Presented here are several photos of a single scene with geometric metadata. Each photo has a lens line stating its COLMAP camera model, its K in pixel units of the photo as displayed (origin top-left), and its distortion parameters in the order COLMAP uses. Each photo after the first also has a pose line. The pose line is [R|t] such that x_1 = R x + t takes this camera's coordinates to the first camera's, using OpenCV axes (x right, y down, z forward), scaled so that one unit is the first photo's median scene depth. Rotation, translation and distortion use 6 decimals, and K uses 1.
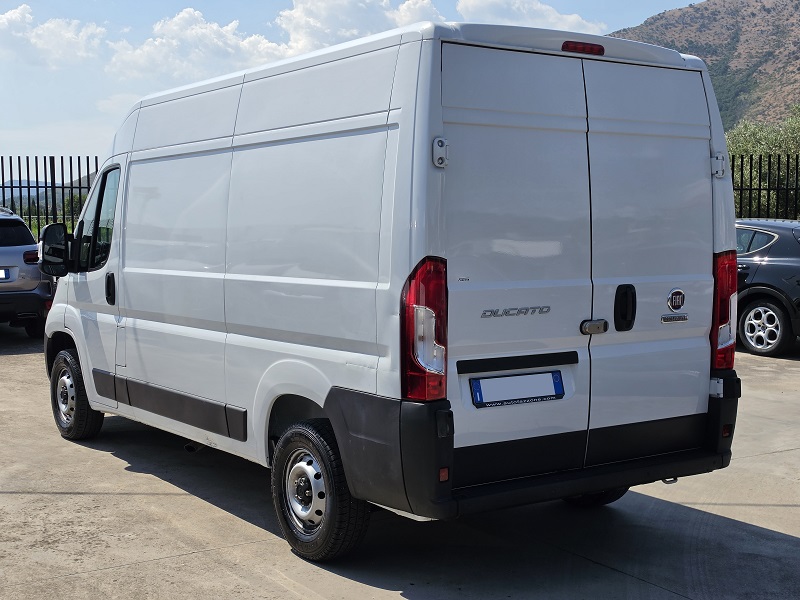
lens RADIAL K [[1091.8, 0, 398.0], [0, 1091.8, 304.2], [0, 0, 1]] dist [0.093081, 0.000000]
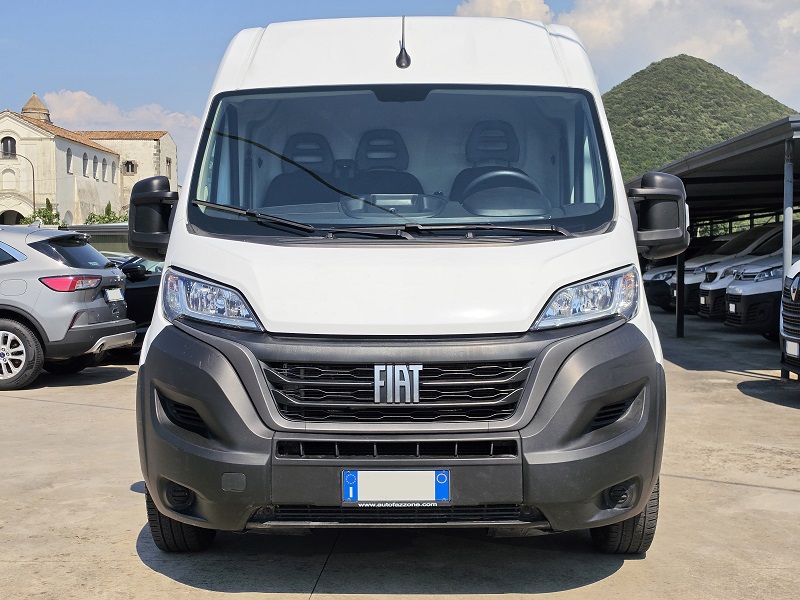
lens RADIAL K [[1091.8, 0, 402.3], [0, 1091.8, 300.7], [0, 0, 1]] dist [0.093081, 0.000000]
pose [[-0.805154, -0.019016, 0.592761, -0.709997], [0.045867, 0.994496, 0.094206, -0.083221], [-0.591290, 0.103039, -0.799849, 2.005091]]
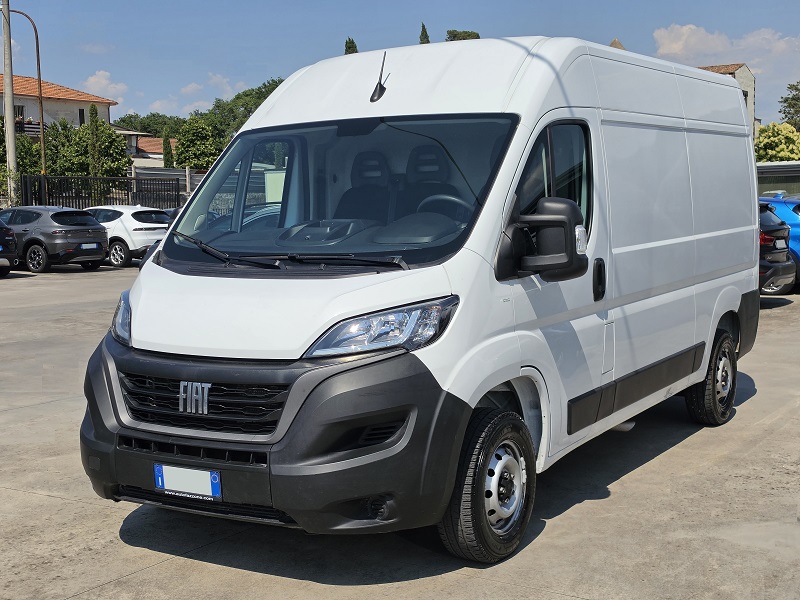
lens RADIAL K [[1091.8, 0, 399.3], [0, 1091.8, 296.7], [0, 0, 1]] dist [0.093081, 0.000000]
pose [[-0.399606, -0.070200, 0.913995, -1.076384], [0.084250, 0.990031, 0.112875, -0.119804], [-0.912807, 0.122109, -0.389708, 1.683192]]
